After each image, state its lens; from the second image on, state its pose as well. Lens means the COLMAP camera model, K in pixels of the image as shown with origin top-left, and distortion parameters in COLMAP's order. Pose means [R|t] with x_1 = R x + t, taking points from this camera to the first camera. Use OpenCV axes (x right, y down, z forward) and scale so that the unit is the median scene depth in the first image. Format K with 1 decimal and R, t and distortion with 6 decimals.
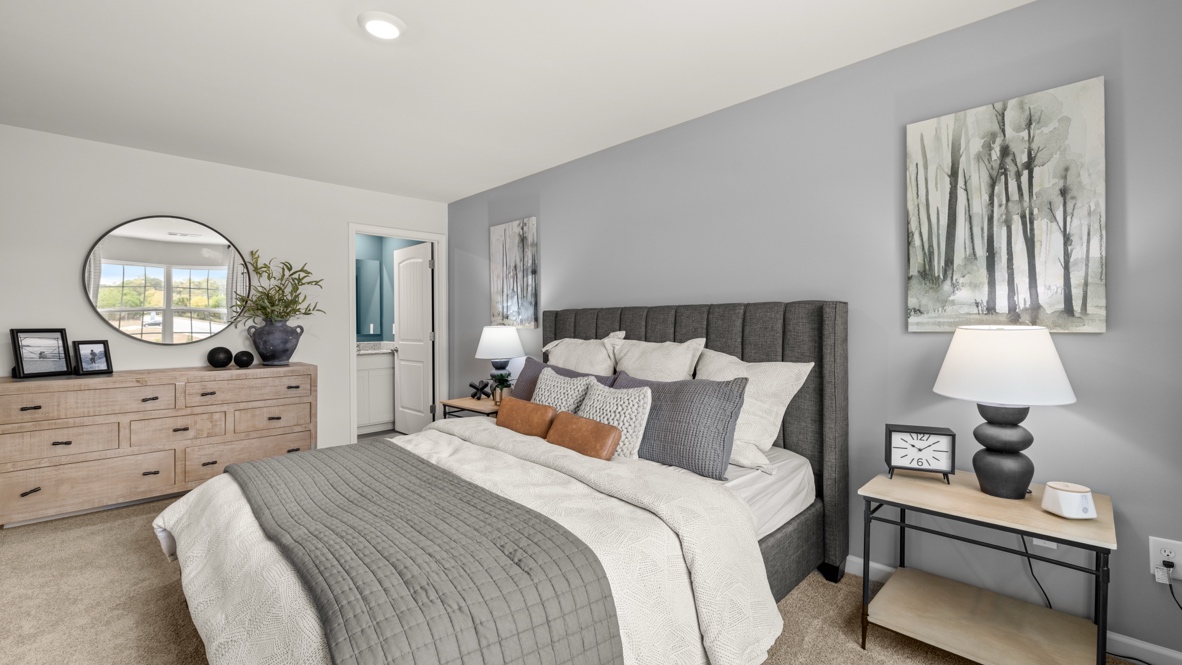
lens RADIAL K [[506.5, 0, 584.2], [0, 506.5, 318.0], [0, 0, 1]] dist [0.000979, 0.000044]
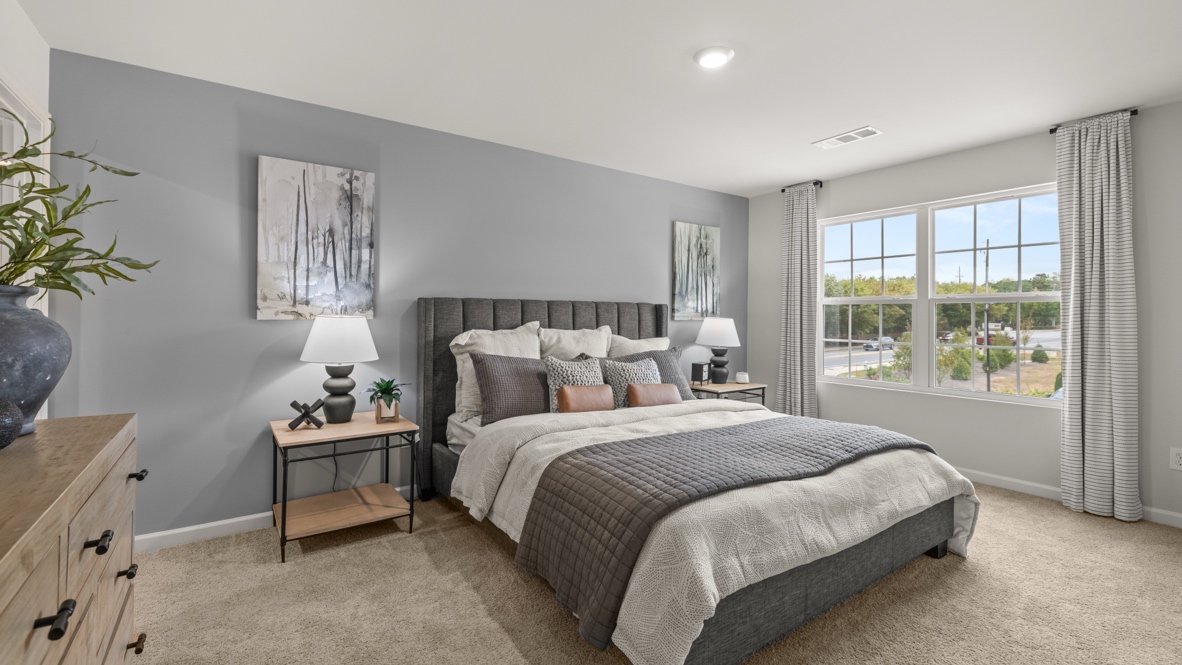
lens RADIAL K [[506.5, 0, 584.2], [0, 506.5, 318.0], [0, 0, 1]] dist [0.000979, 0.000044]
pose [[0.161424, 0.002501, 0.986882, -1.577452], [-0.017817, 0.999841, 0.000381, 0.025539], [-0.986724, -0.017645, 0.161443, 1.095638]]
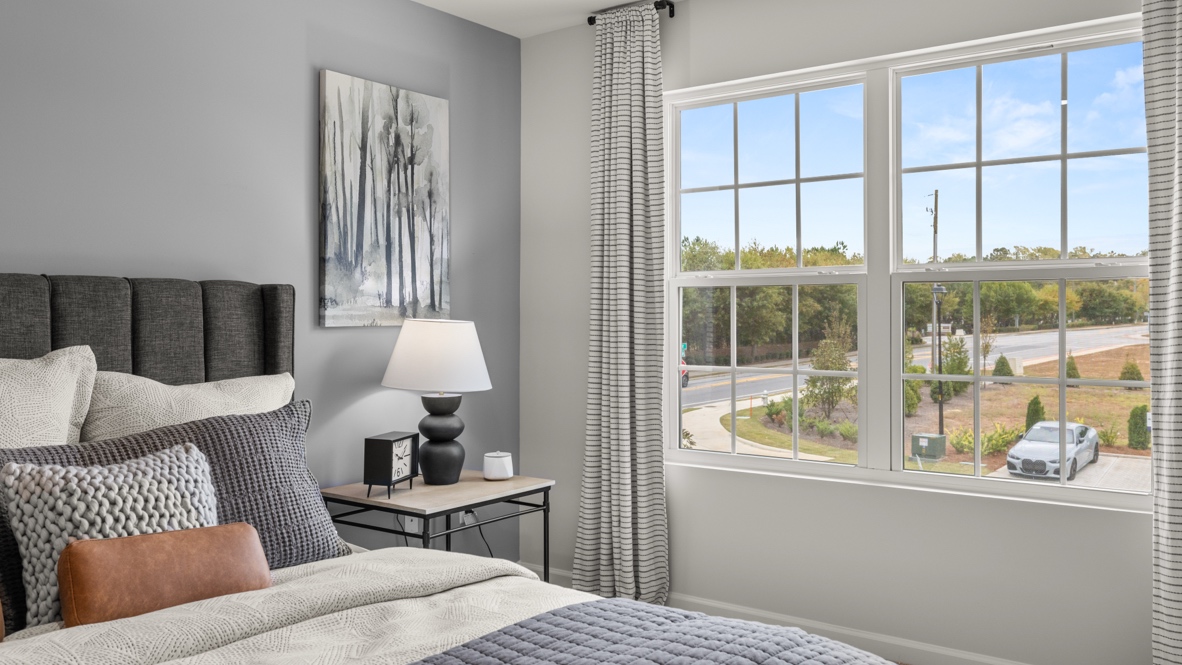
lens RADIAL K [[941.0, 0, 591.0], [0, 941.0, 332.5], [0, 0, 1]] dist [-0.004502, 0.000701]
pose [[-0.162221, -0.010971, 0.986694, -0.963432], [-0.008609, 0.999916, 0.009702, 0.019059], [-0.986717, -0.006920, -0.162302, 0.876848]]
